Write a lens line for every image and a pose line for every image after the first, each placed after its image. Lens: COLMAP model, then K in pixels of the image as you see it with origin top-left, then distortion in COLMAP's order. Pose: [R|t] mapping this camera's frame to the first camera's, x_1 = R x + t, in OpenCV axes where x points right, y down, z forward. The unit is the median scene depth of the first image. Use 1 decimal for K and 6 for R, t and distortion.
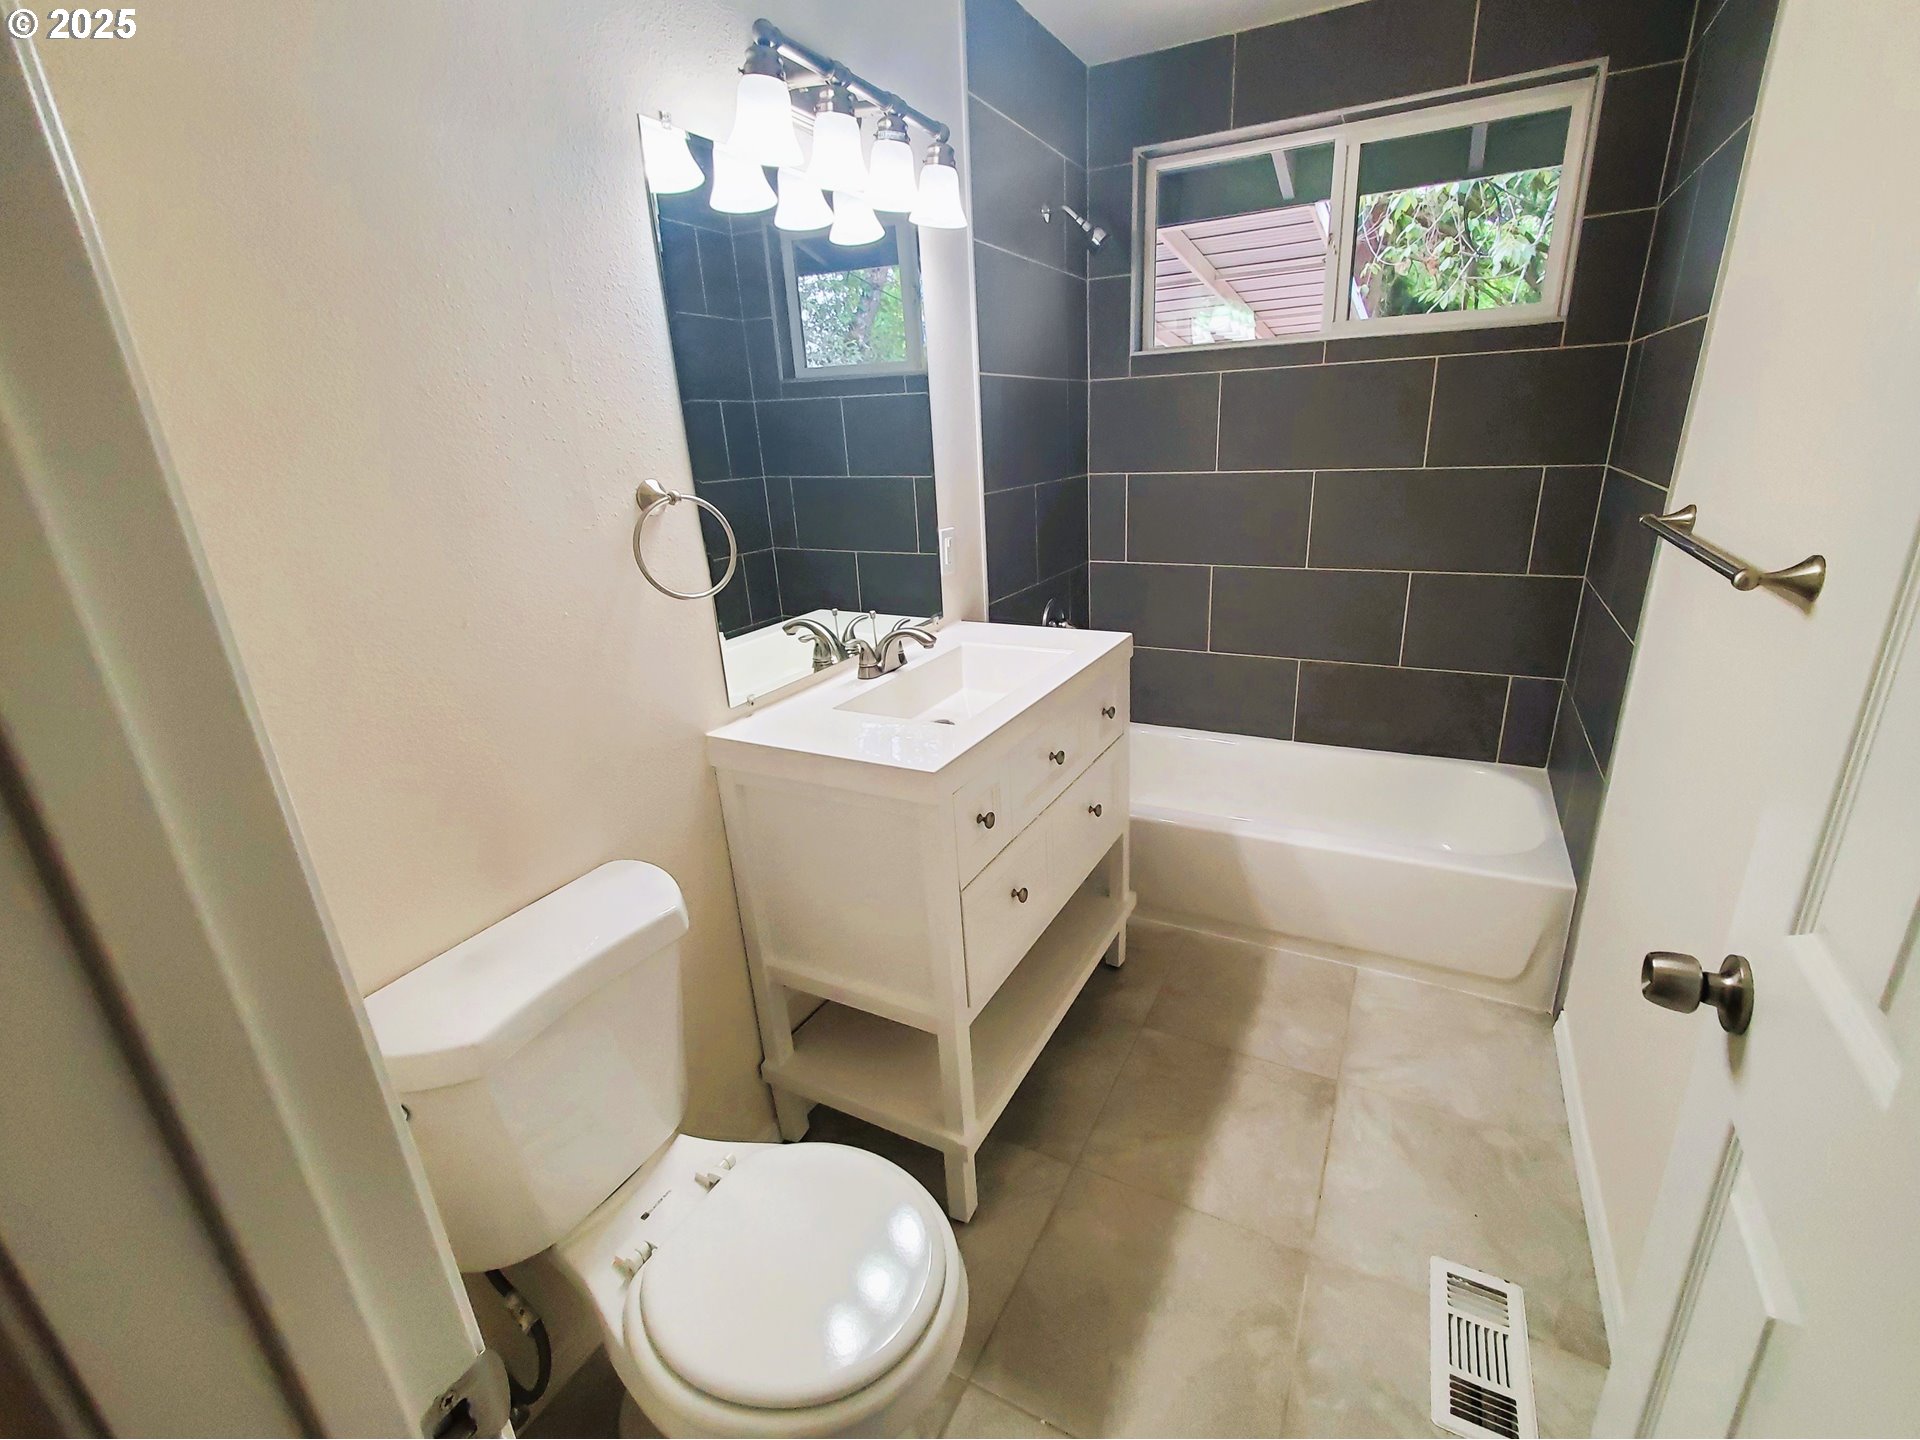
lens RADIAL K [[810.6, 0, 993.1], [0, 810.6, 716.1], [0, 0, 1]] dist [0.004096, -0.006627]
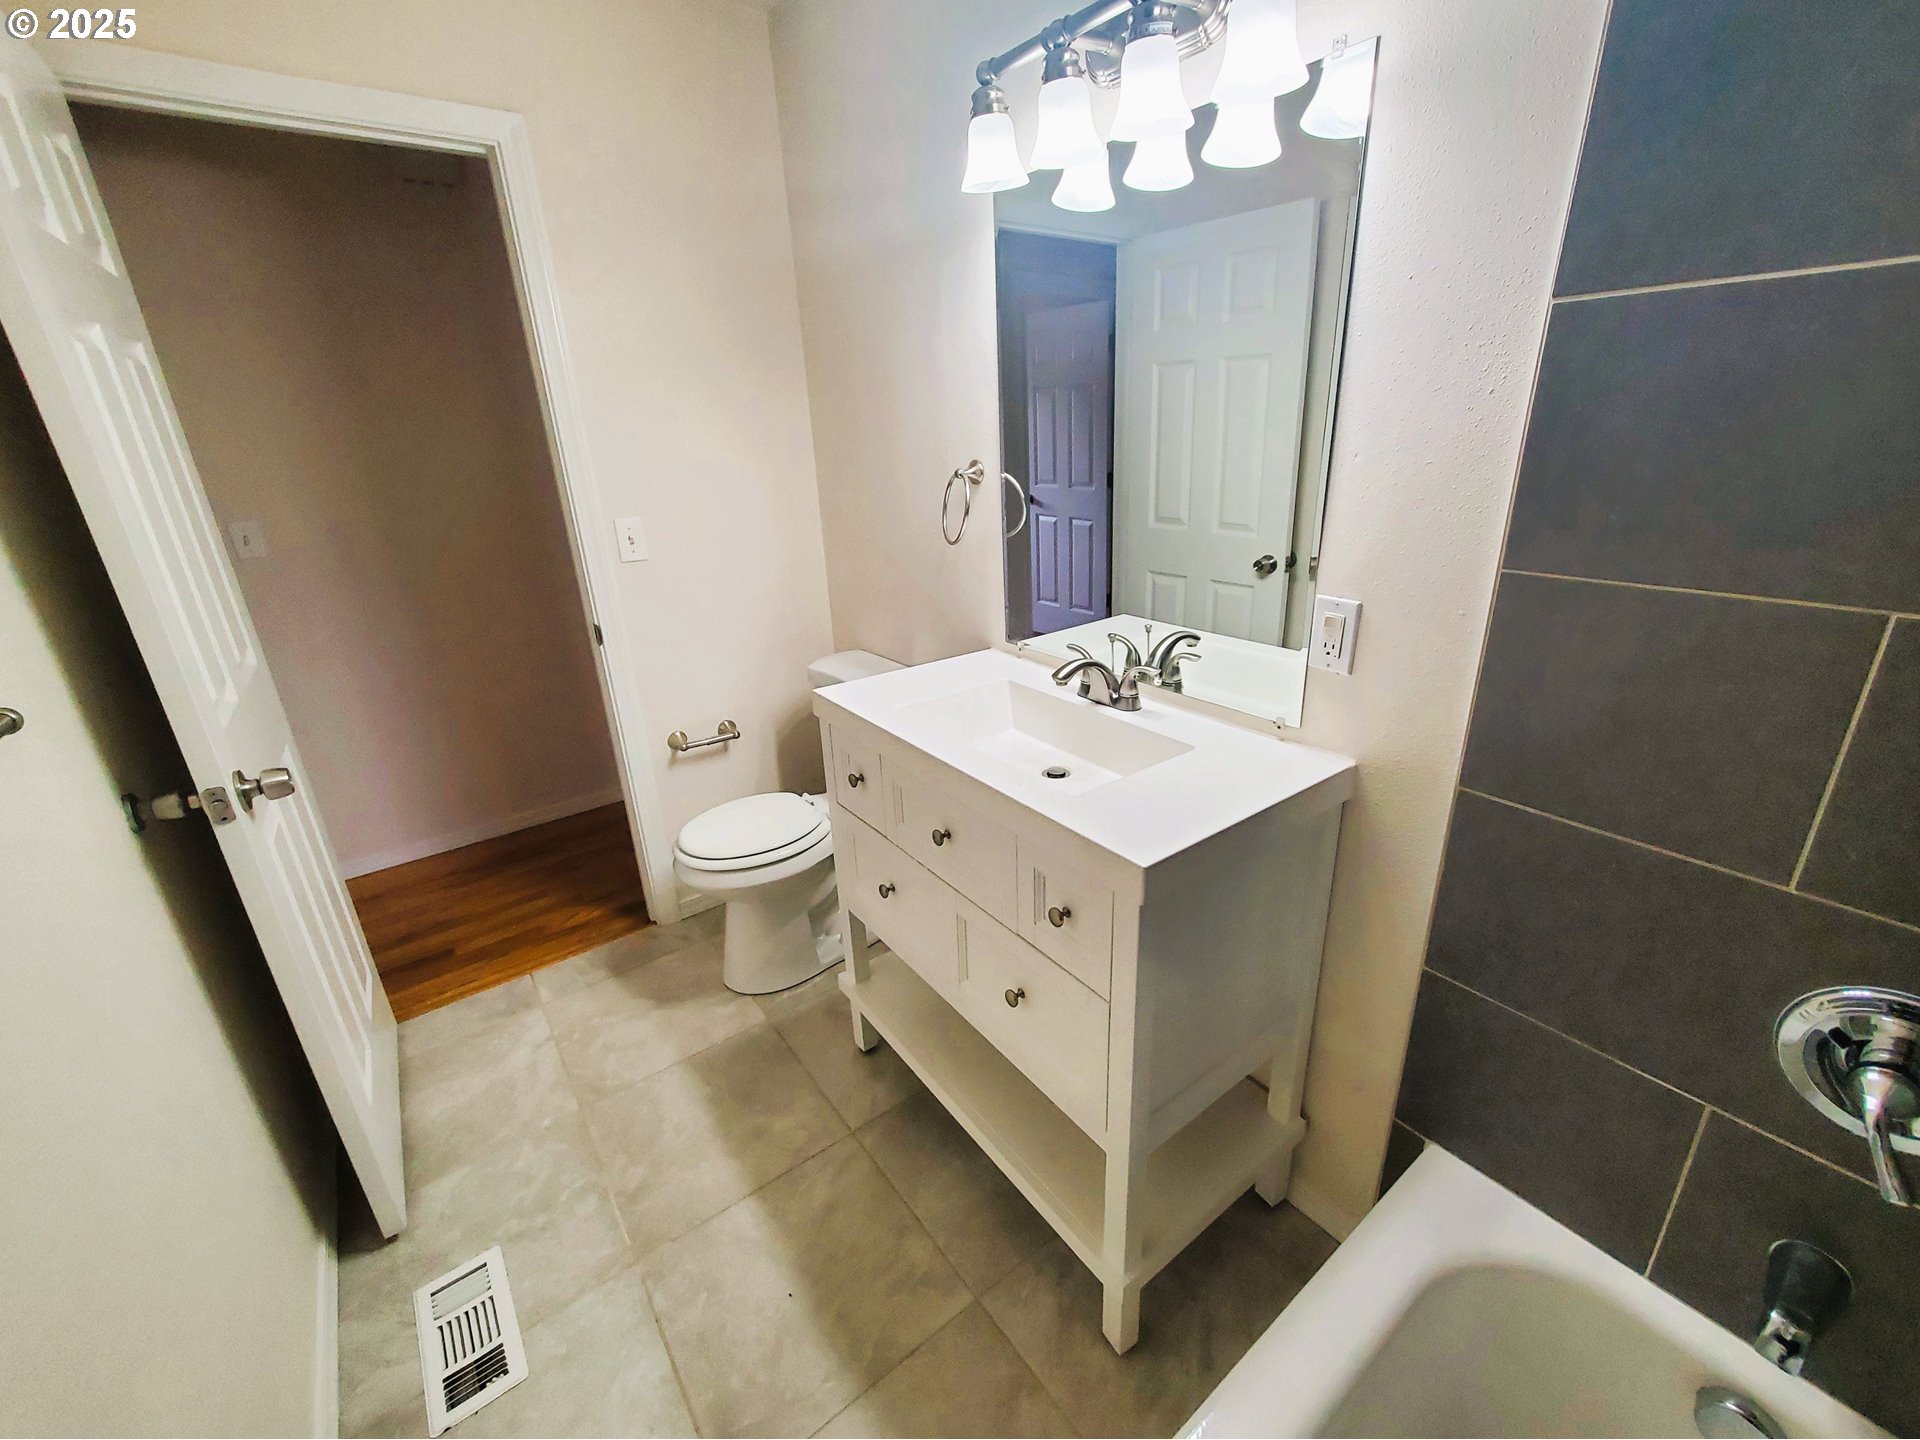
lens RADIAL K [[810.6, 0, 993.1], [0, 810.6, 716.1], [0, 0, 1]] dist [0.004096, -0.006627]
pose [[-0.423701, 0.364366, -0.829286, 0.713099], [-0.256106, 0.829981, 0.495522, -0.470198], [0.868842, 0.422338, -0.258347, 1.224356]]
